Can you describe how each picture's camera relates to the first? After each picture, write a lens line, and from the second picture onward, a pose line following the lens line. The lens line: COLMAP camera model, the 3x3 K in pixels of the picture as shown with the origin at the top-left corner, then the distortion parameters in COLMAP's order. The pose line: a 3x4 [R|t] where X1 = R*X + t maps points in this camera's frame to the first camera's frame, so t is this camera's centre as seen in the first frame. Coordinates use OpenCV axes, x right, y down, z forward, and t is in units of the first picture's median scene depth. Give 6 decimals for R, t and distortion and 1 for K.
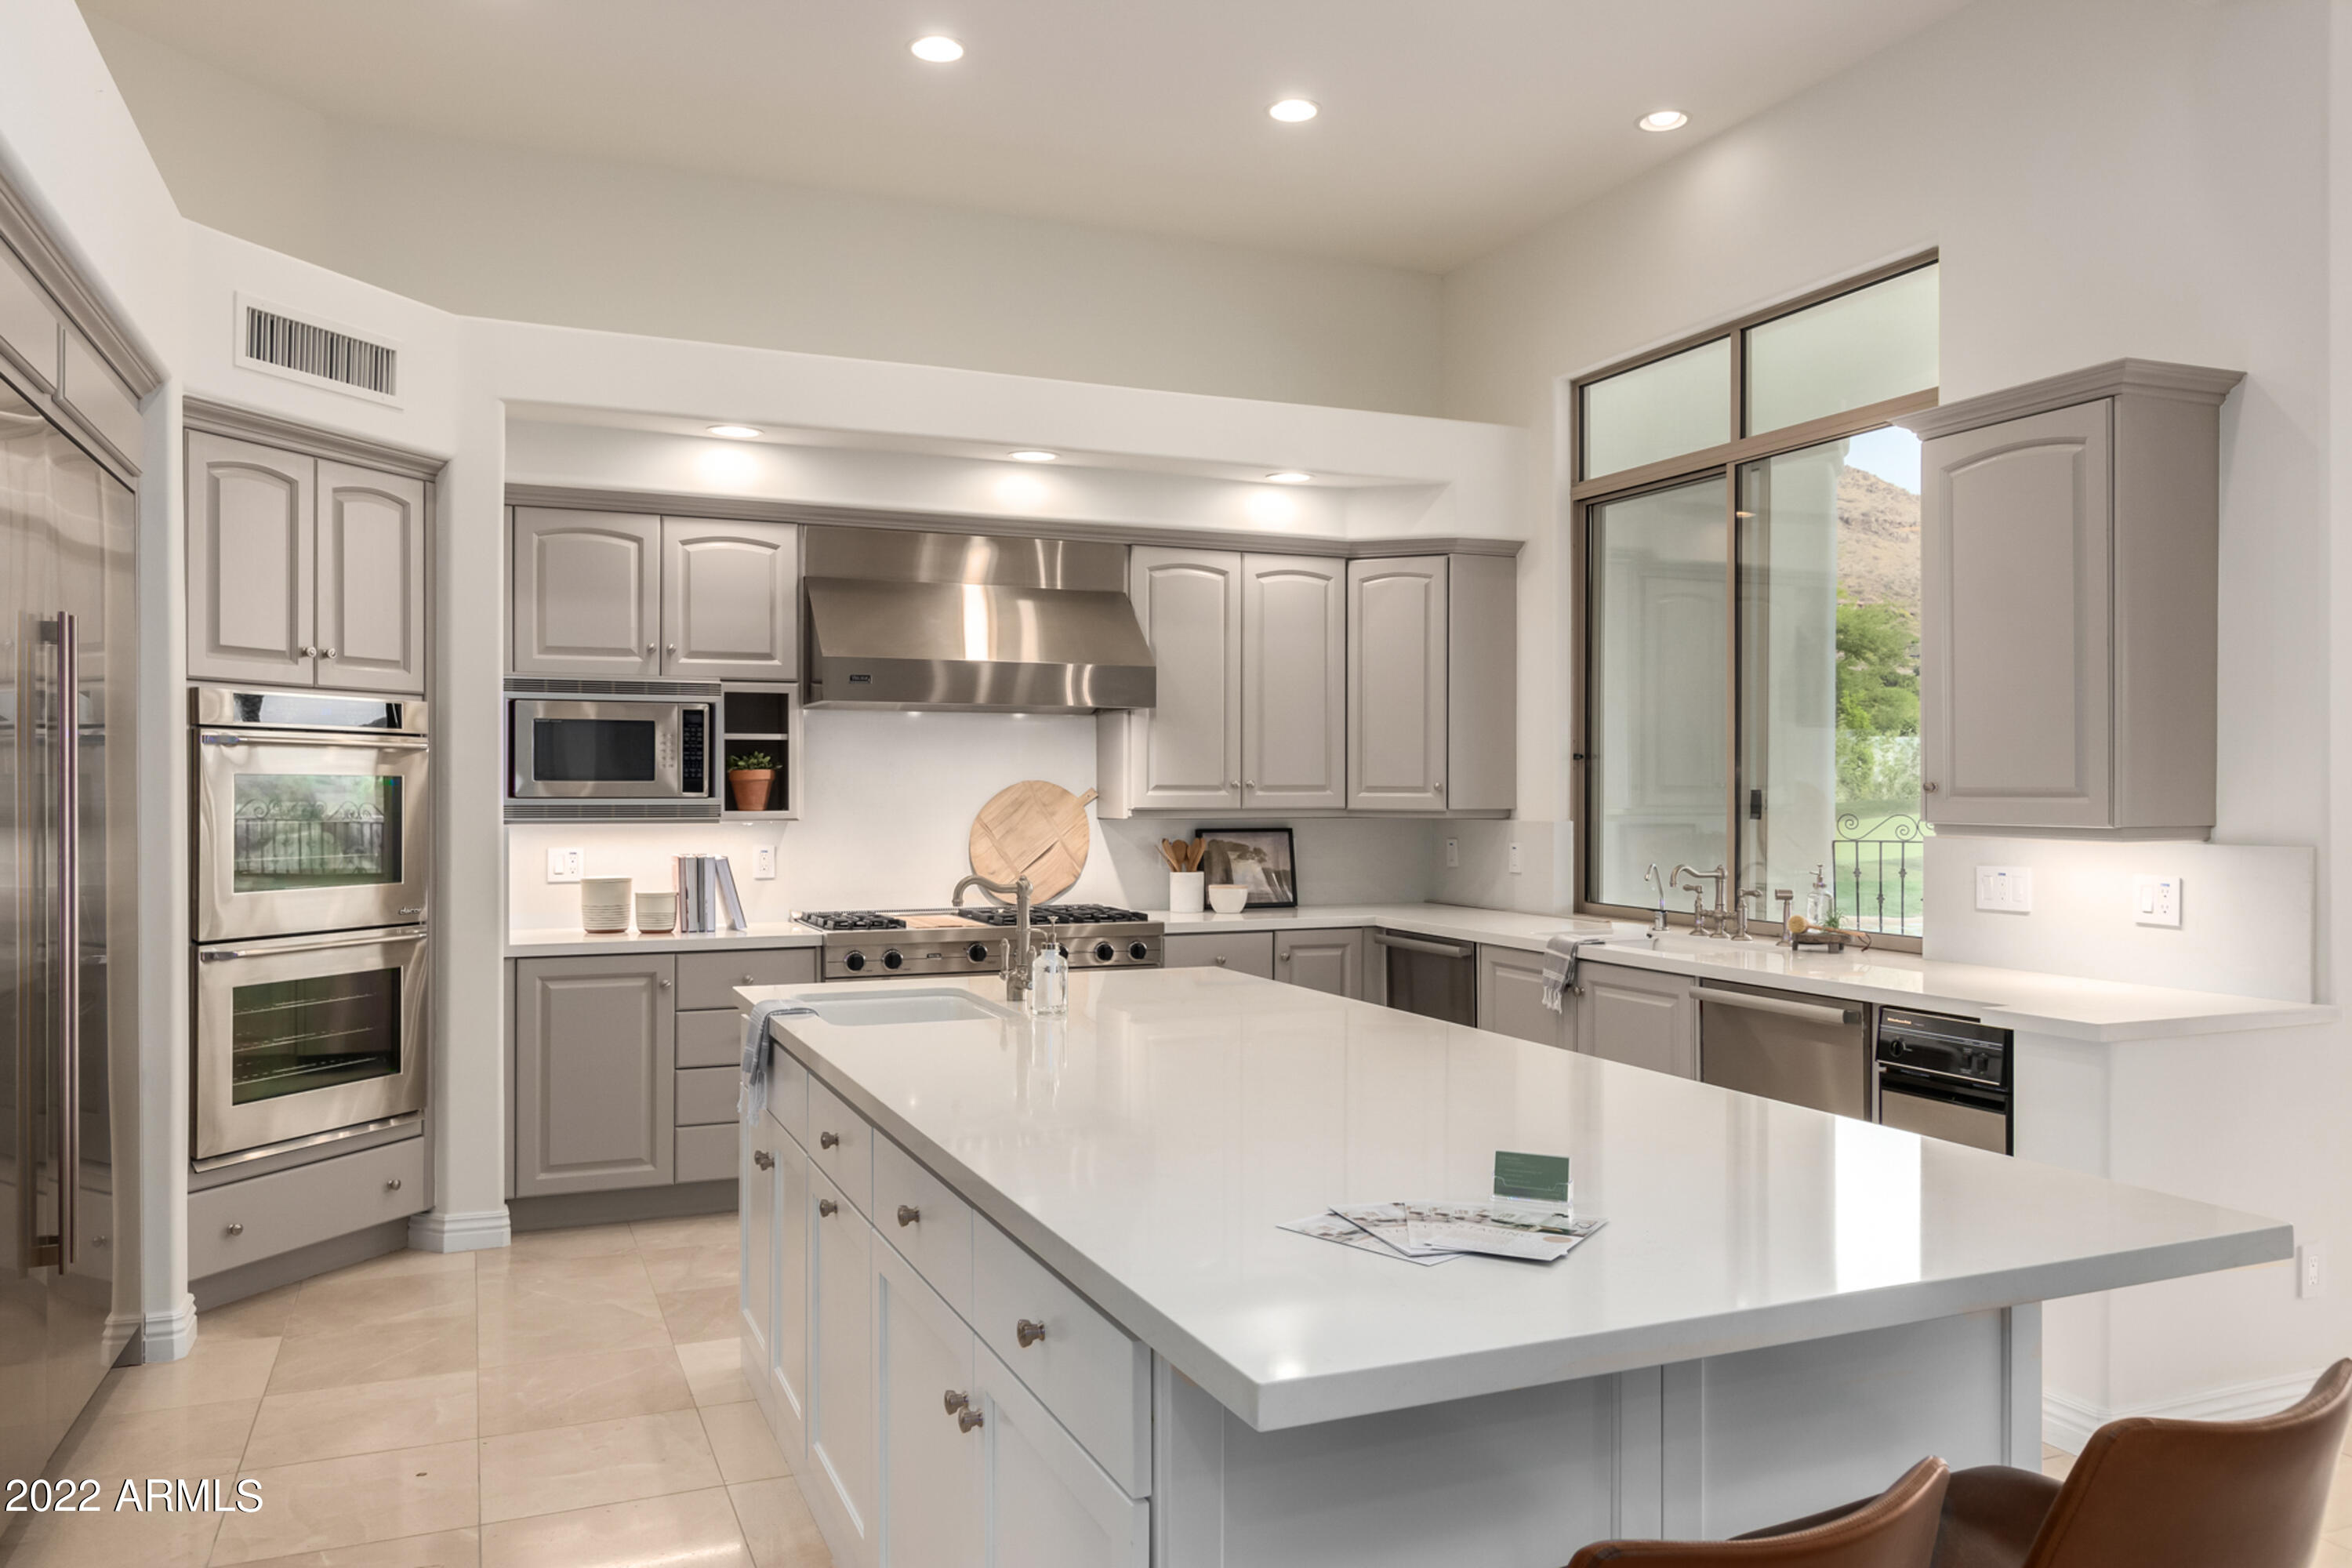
lens RADIAL K [[1656.8, 0, 1177.2], [0, 1656.8, 791.8], [0, 0, 1]] dist [0.001925, 0.003665]
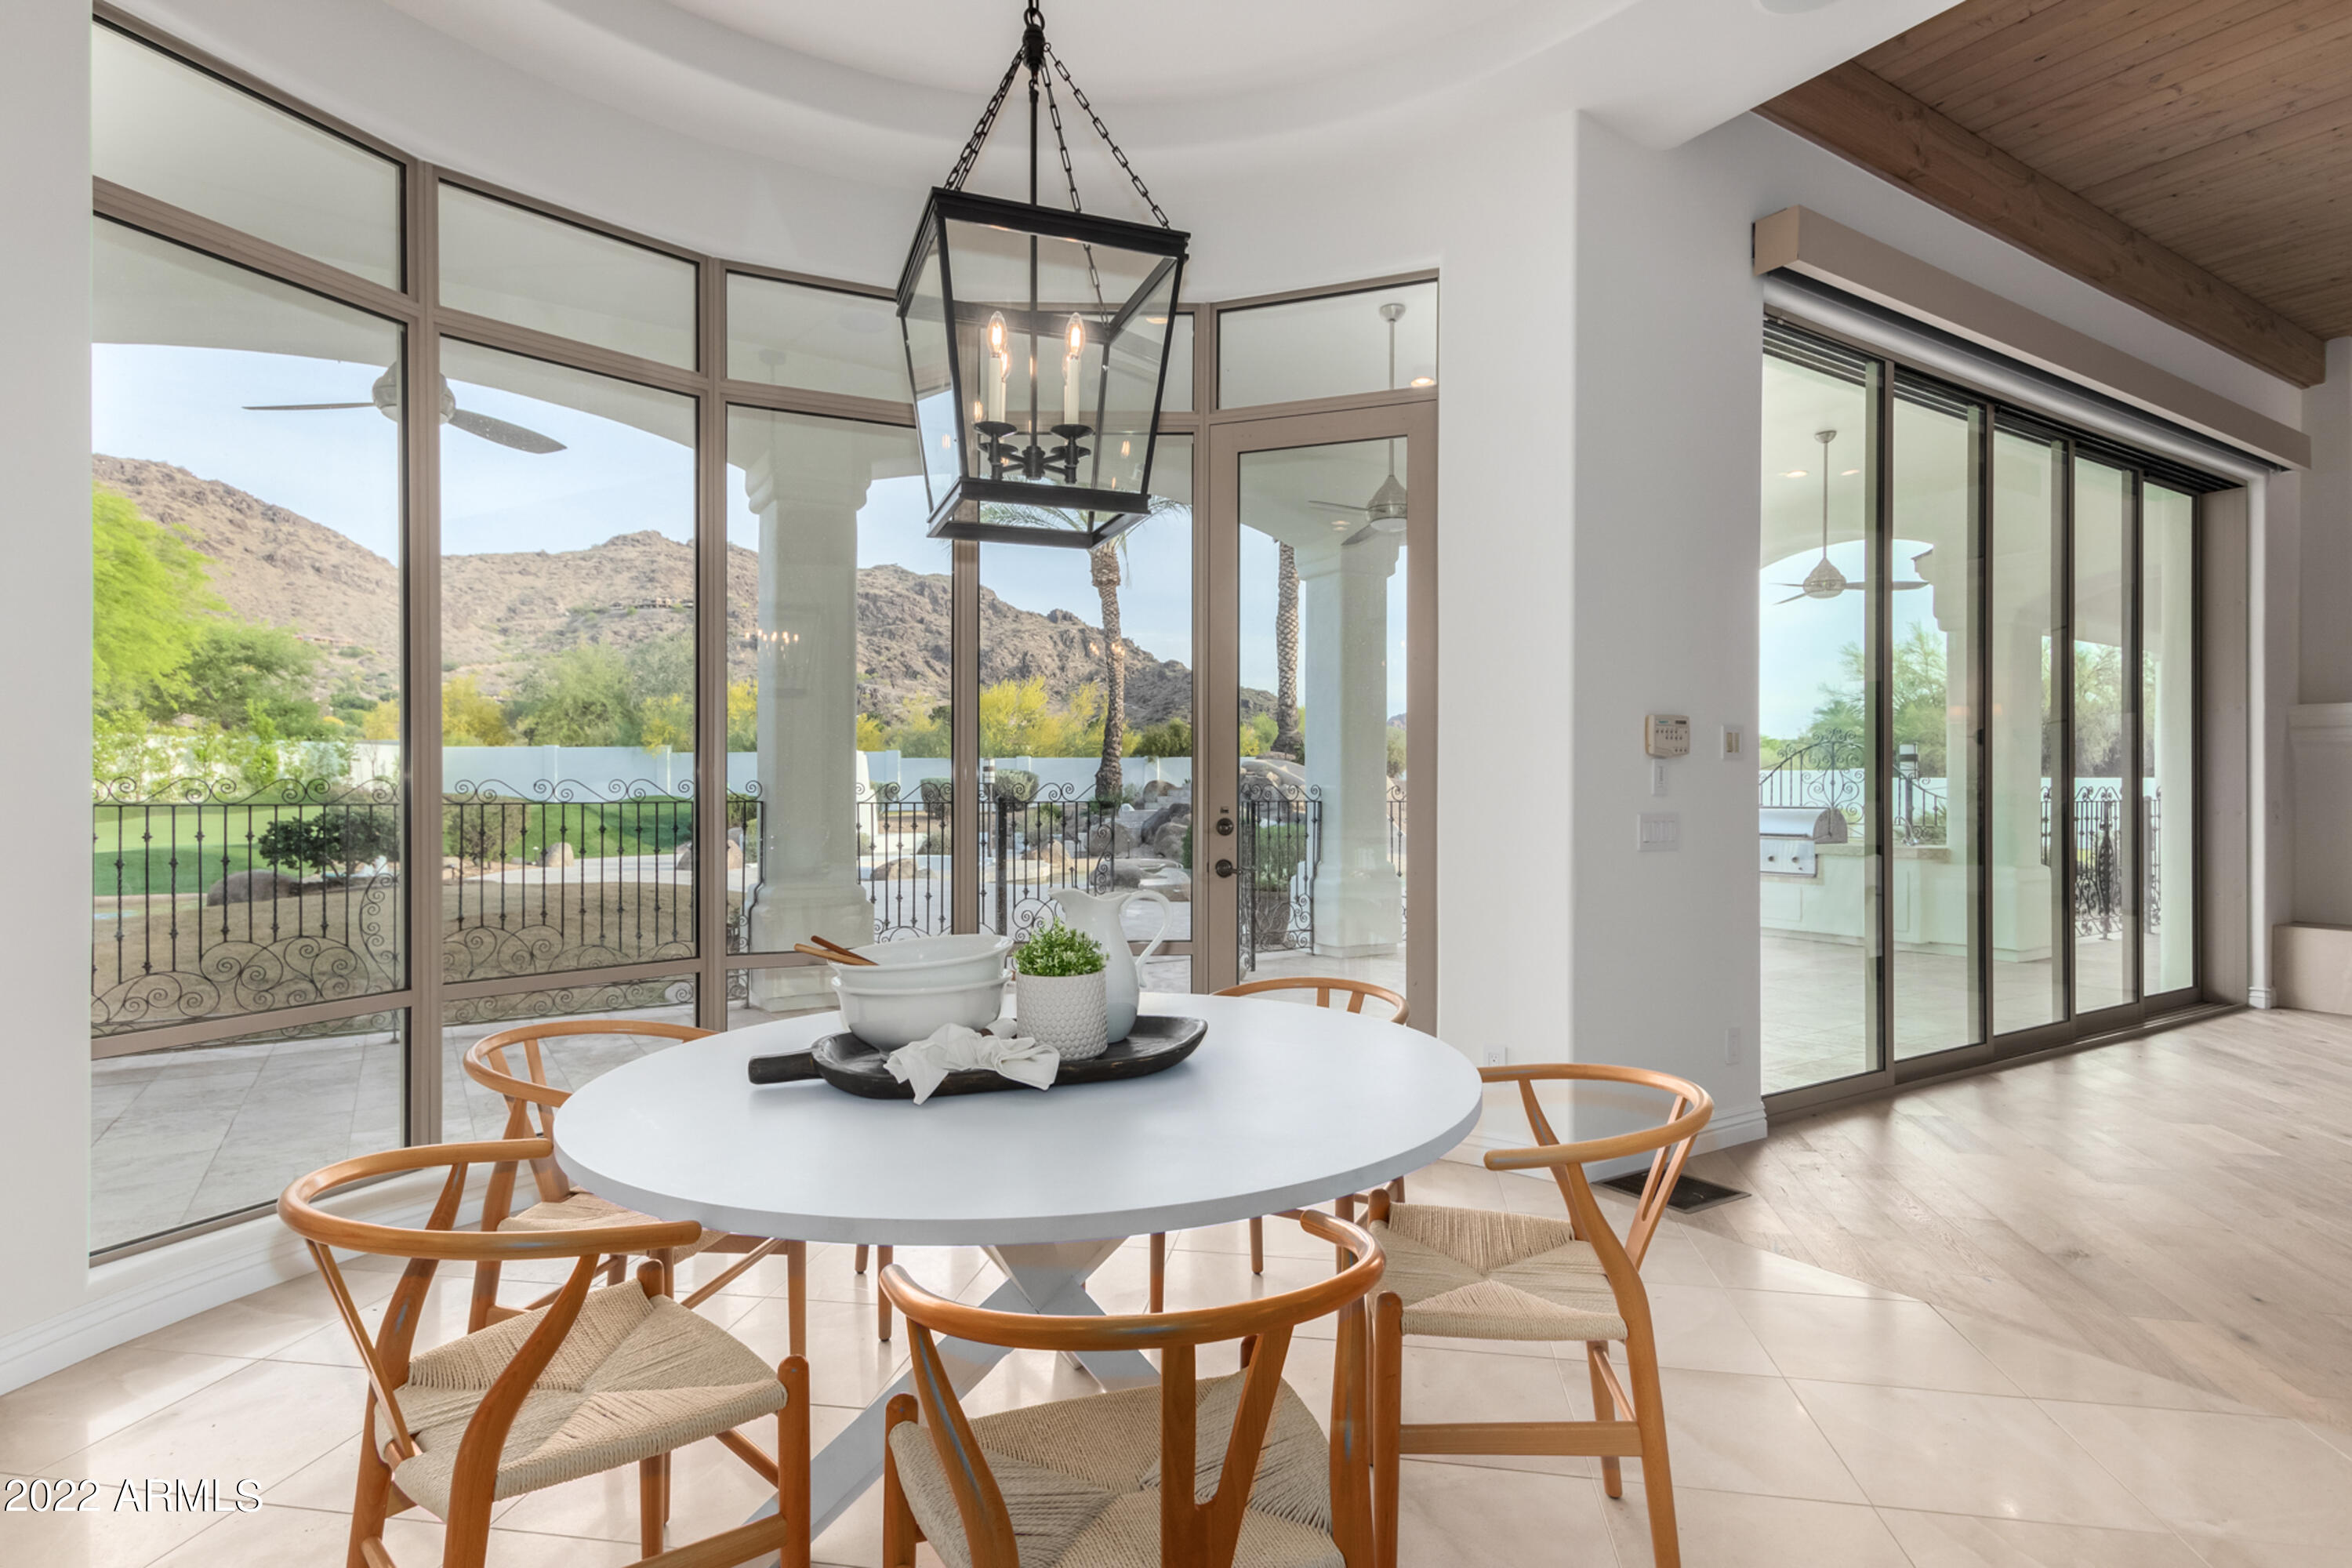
lens RADIAL K [[1209.6, 0, 1168.1], [0, 1209.6, 806.6], [0, 0, 1]] dist [0.014752, -0.000394]
pose [[0.547384, -0.009616, 0.836826, 0.301808], [0.001534, 0.999944, 0.010487, 0.034496], [-0.836880, -0.004456, 0.547368, 0.060318]]
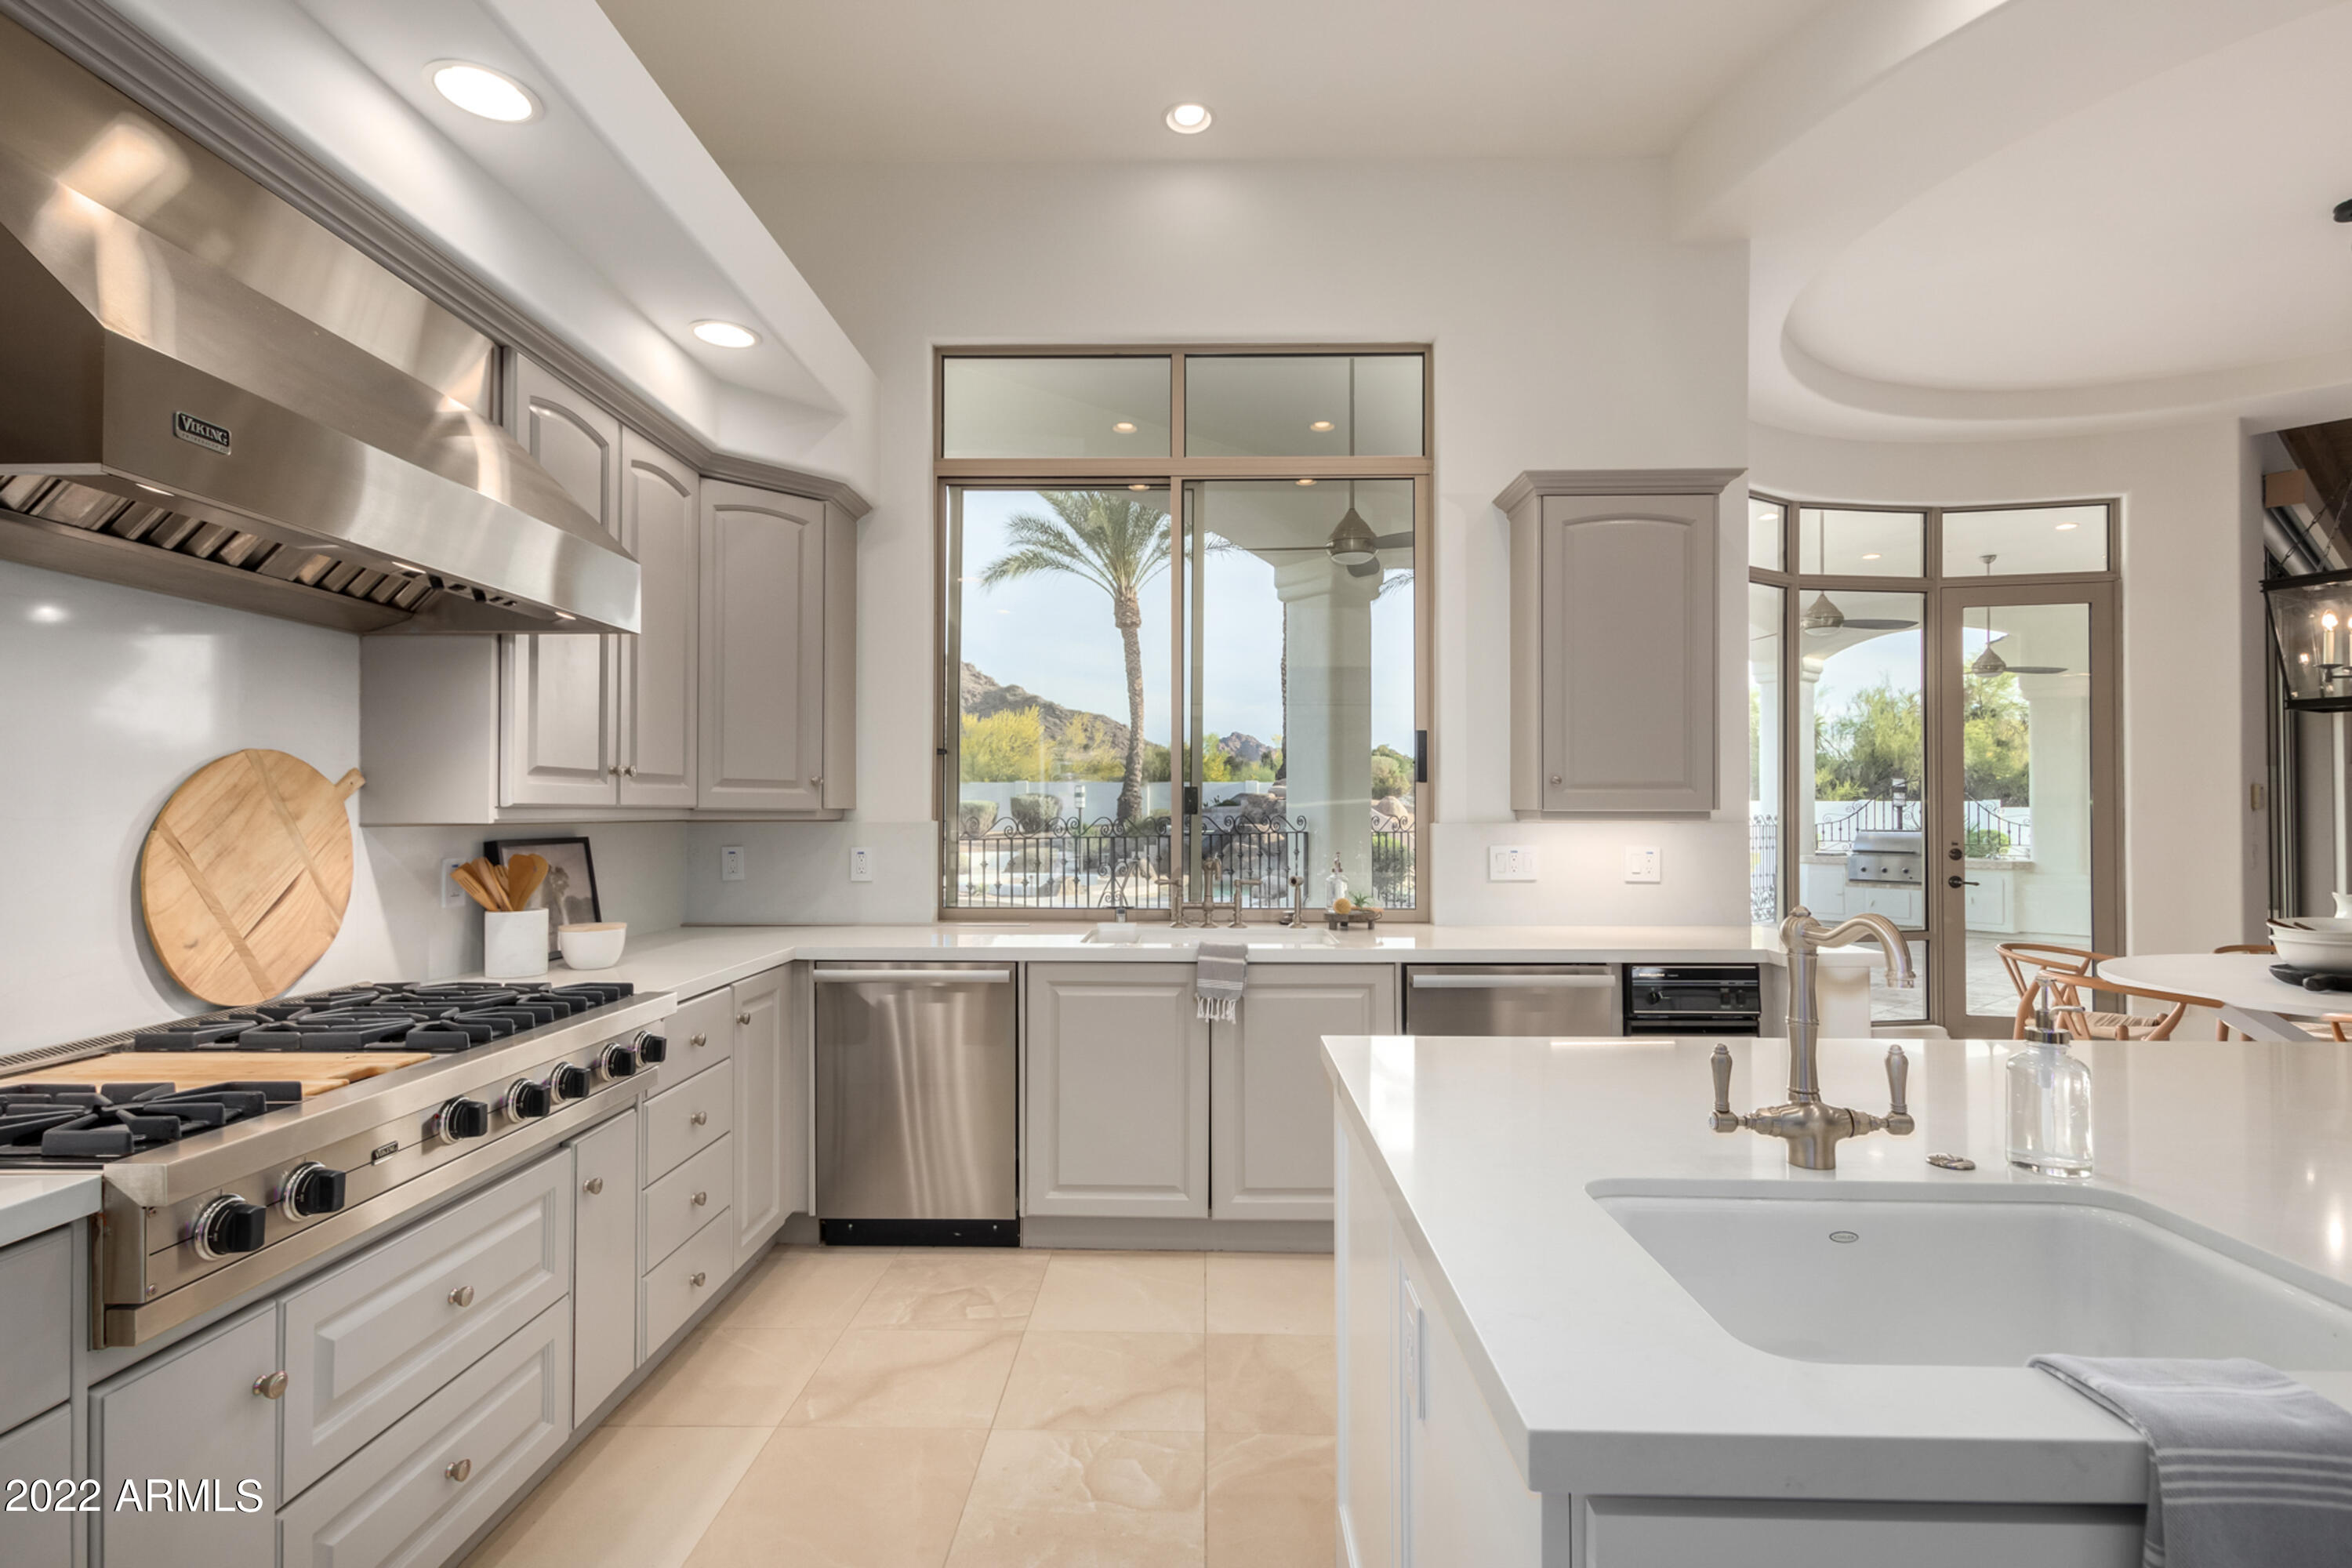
lens RADIAL K [[1145.8, 0, 1169.7], [0, 1145.8, 794.6], [0, 0, 1]] dist [0.016124, -0.006369]
pose [[0.415625, 0.011556, 0.909463, -0.309811], [0.002708, 0.999899, -0.013942, 0.013226], [-0.909532, 0.008257, 0.415552, 0.658118]]
